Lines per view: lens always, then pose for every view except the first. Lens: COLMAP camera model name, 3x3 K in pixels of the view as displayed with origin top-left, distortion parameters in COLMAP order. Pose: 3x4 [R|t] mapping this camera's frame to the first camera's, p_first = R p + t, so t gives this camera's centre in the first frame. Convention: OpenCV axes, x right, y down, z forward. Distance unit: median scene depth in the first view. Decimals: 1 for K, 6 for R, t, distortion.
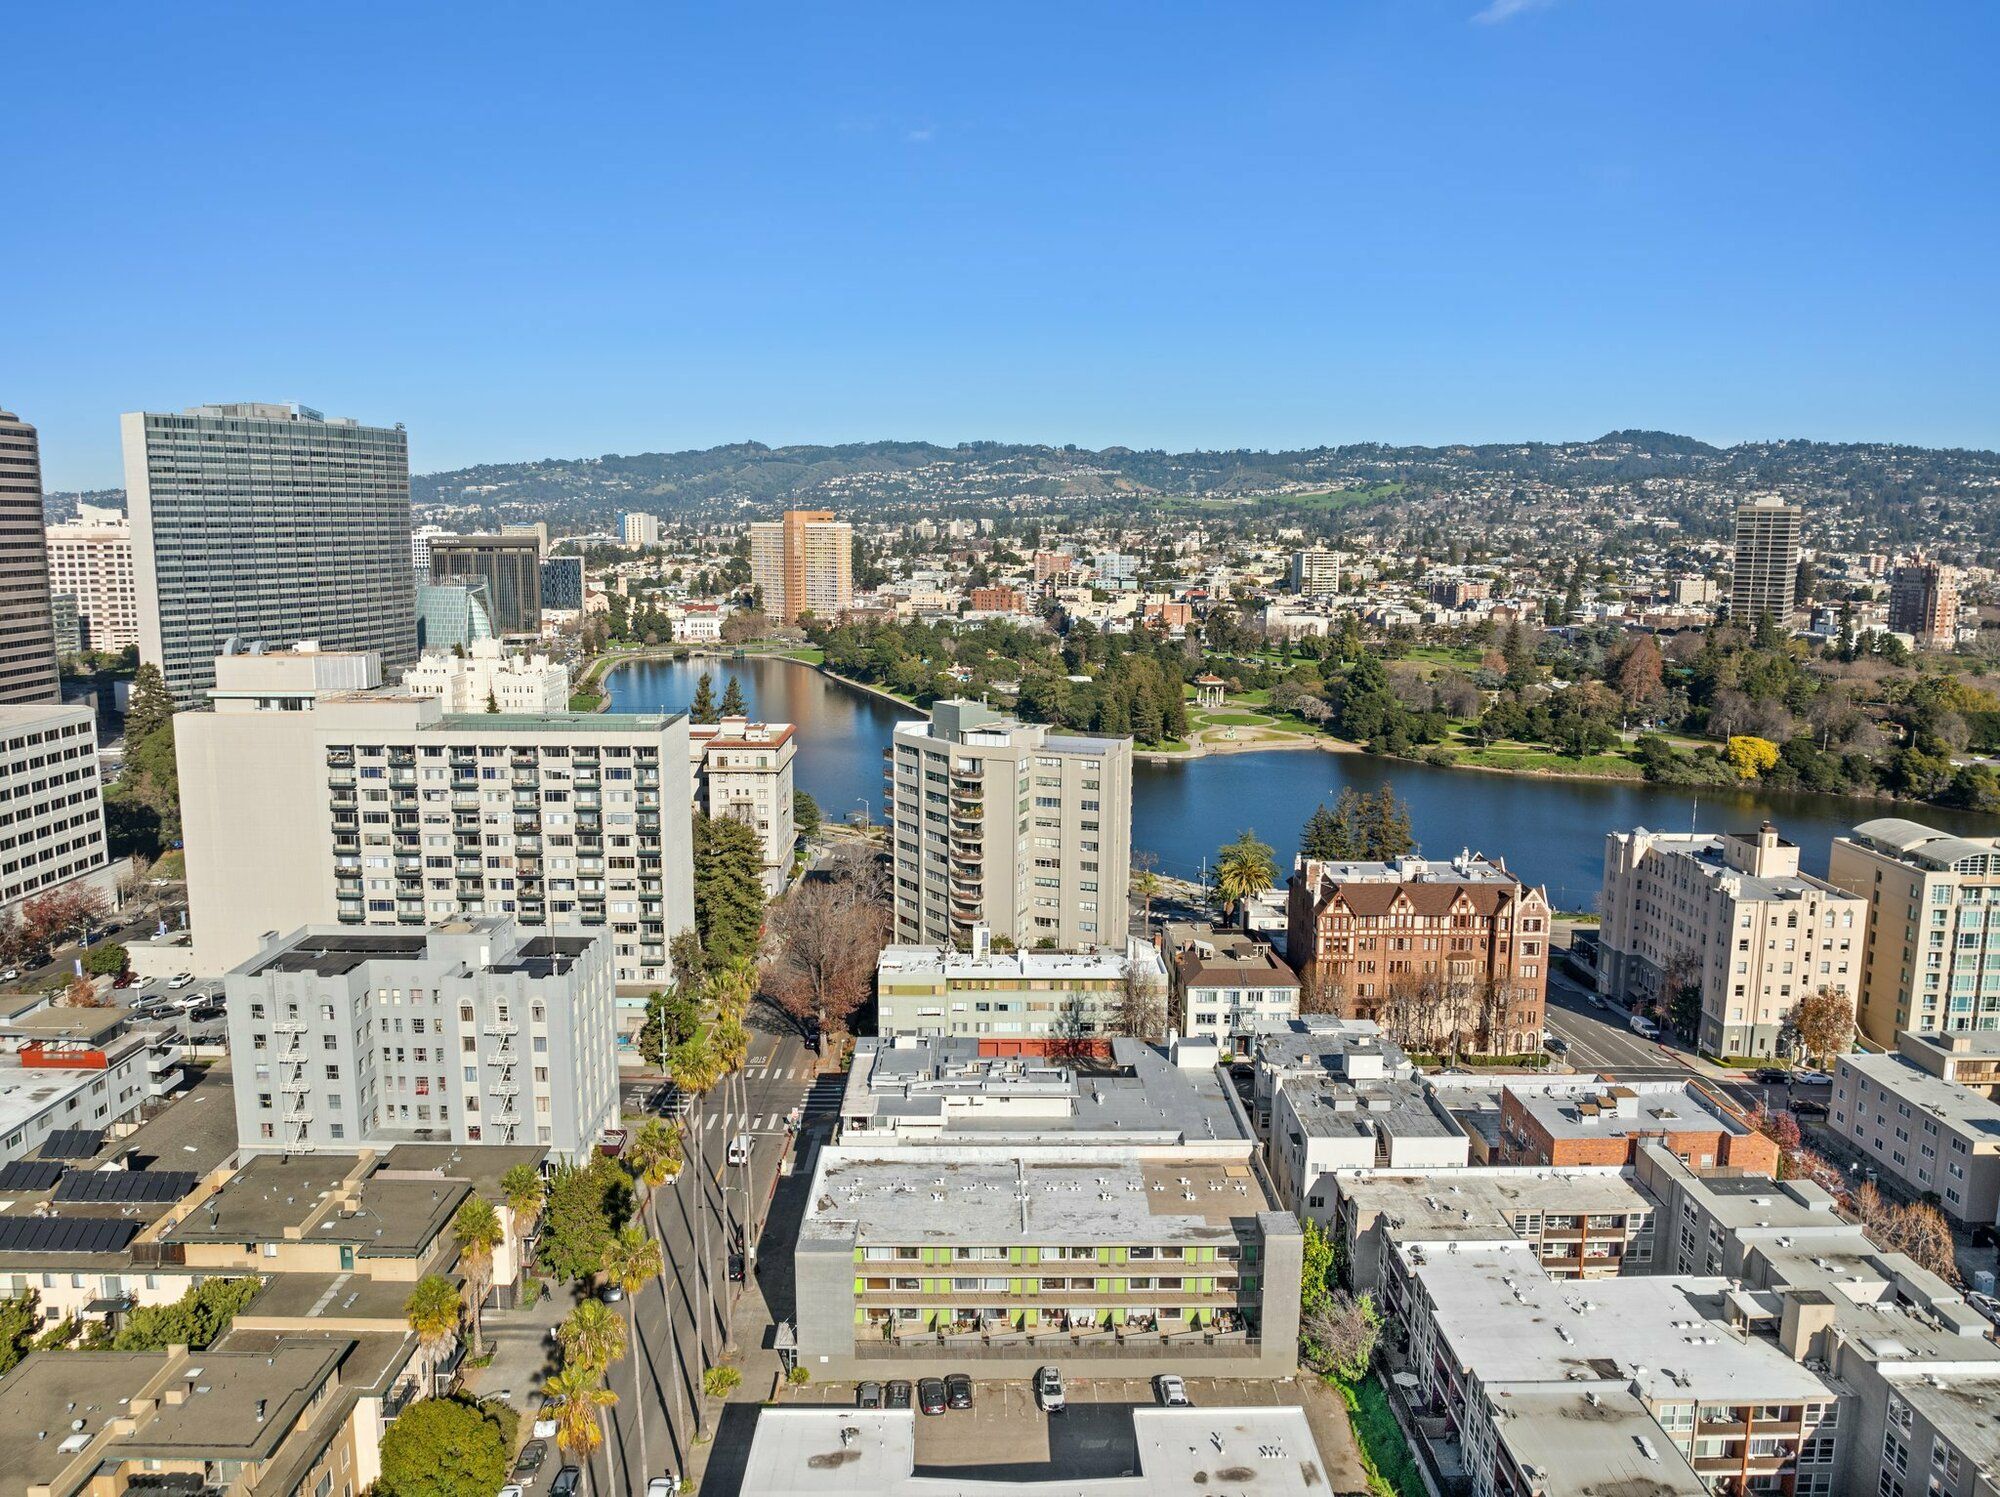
lens RADIAL K [[1433.9, 0, 996.4], [0, 1433.9, 740.2], [0, 0, 1]] dist [-0.028111, -0.008651]
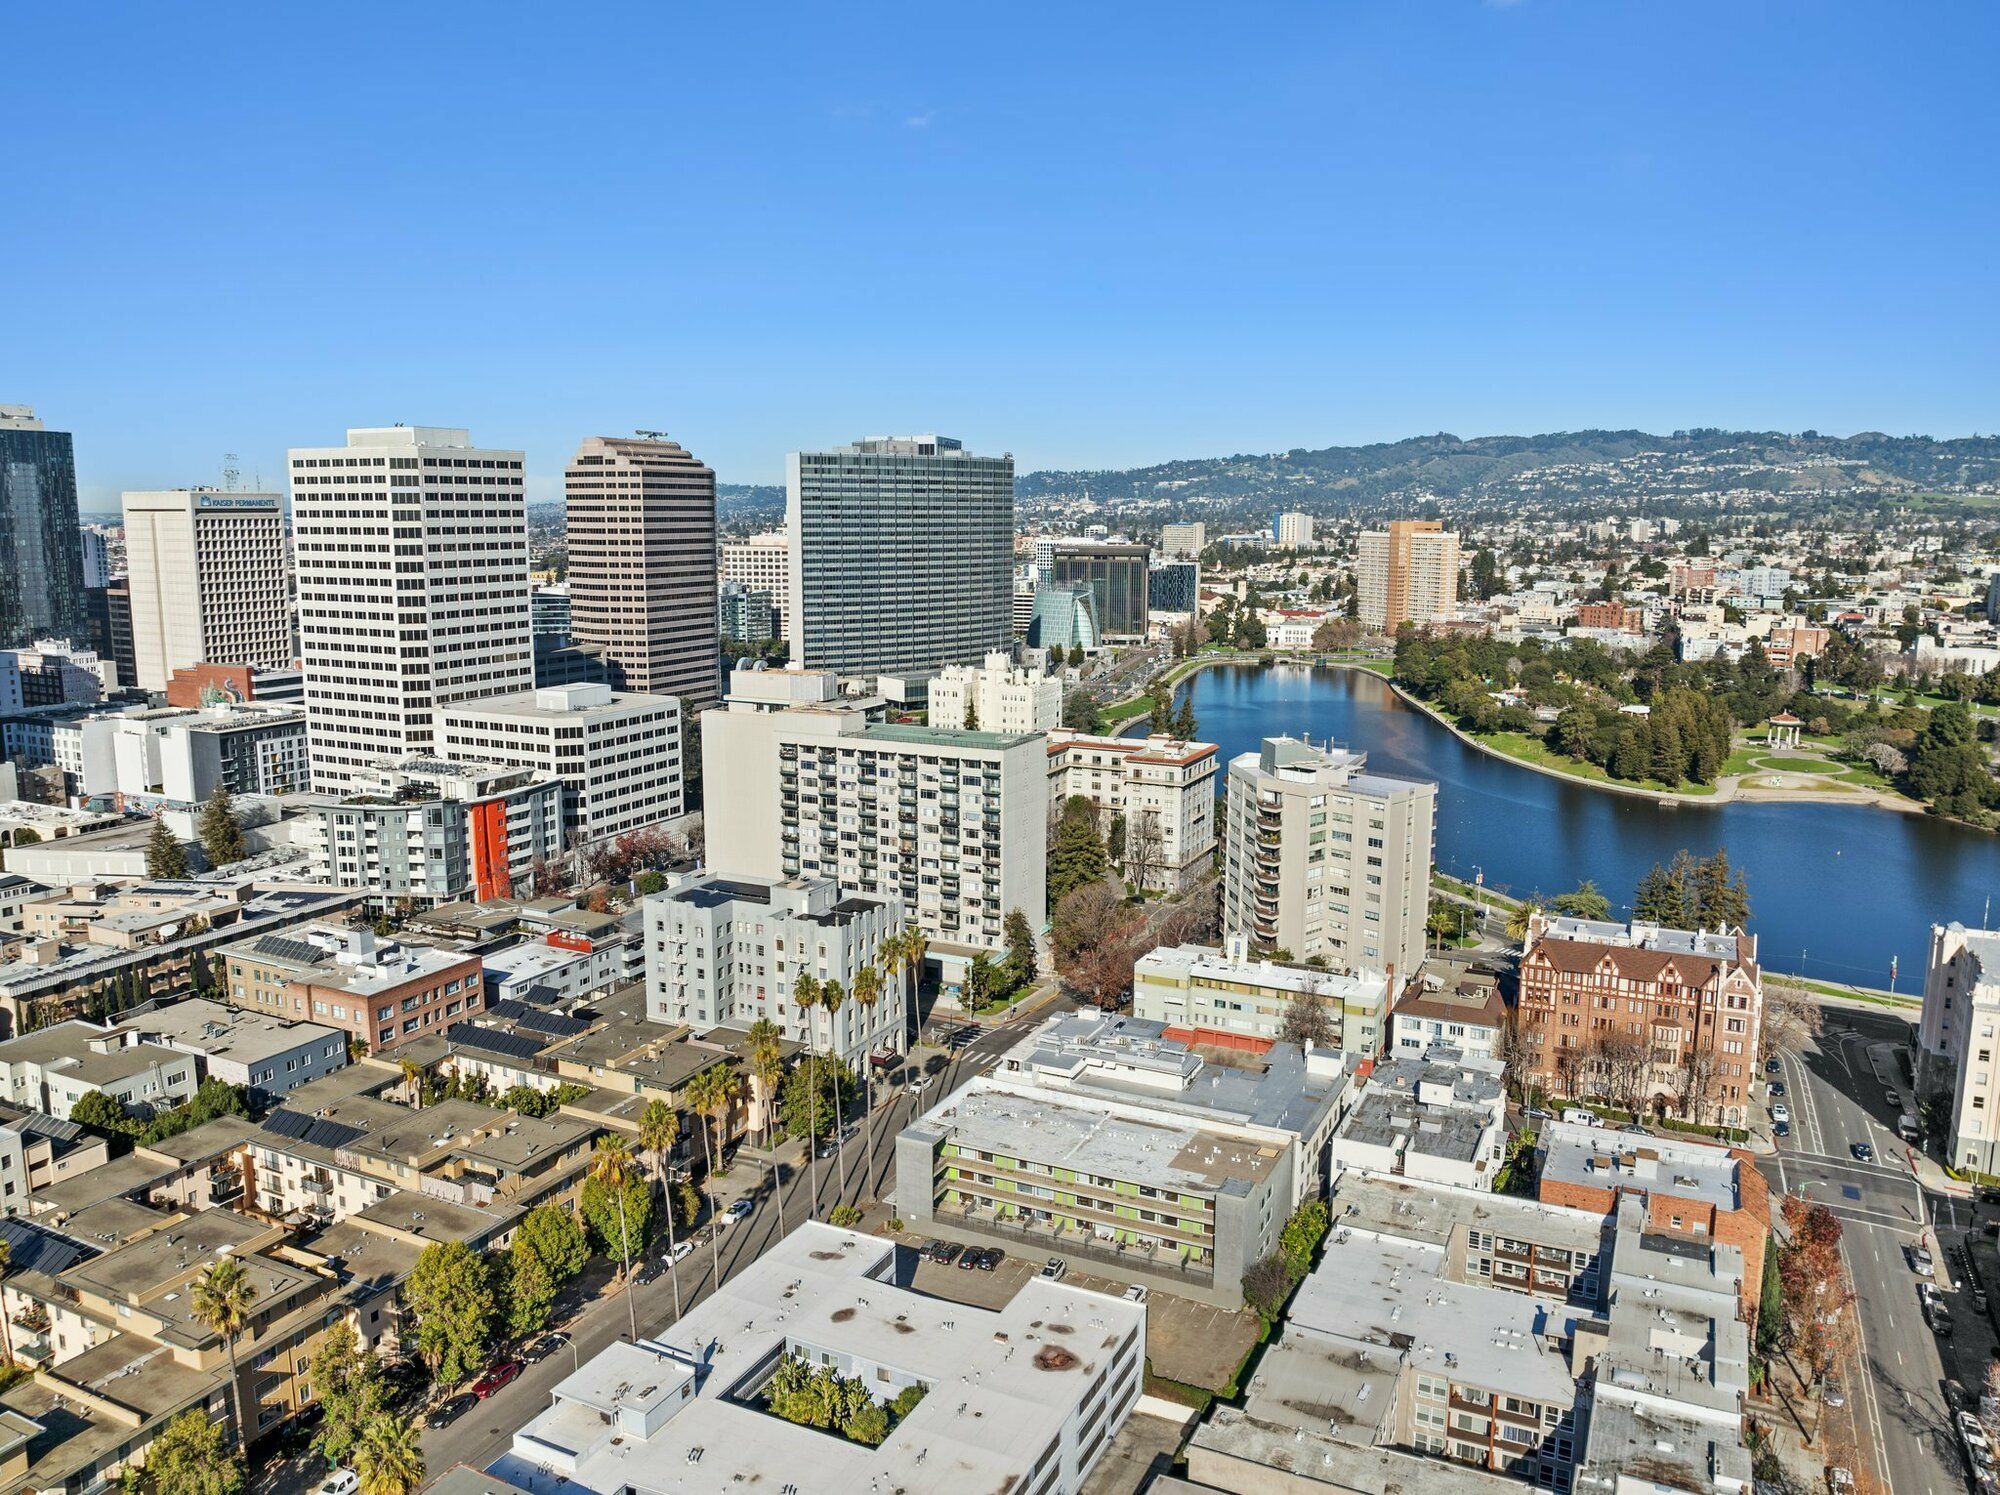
lens RADIAL K [[1433.9, 0, 997.6], [0, 1433.9, 748.7], [0, 0, 1]] dist [-0.028111, -0.008651]
pose [[0.896528, 0.070553, -0.437332, 0.306368], [-0.066510, 0.997483, 0.024574, -0.037590], [0.437965, 0.007056, 0.898964, -0.132561]]
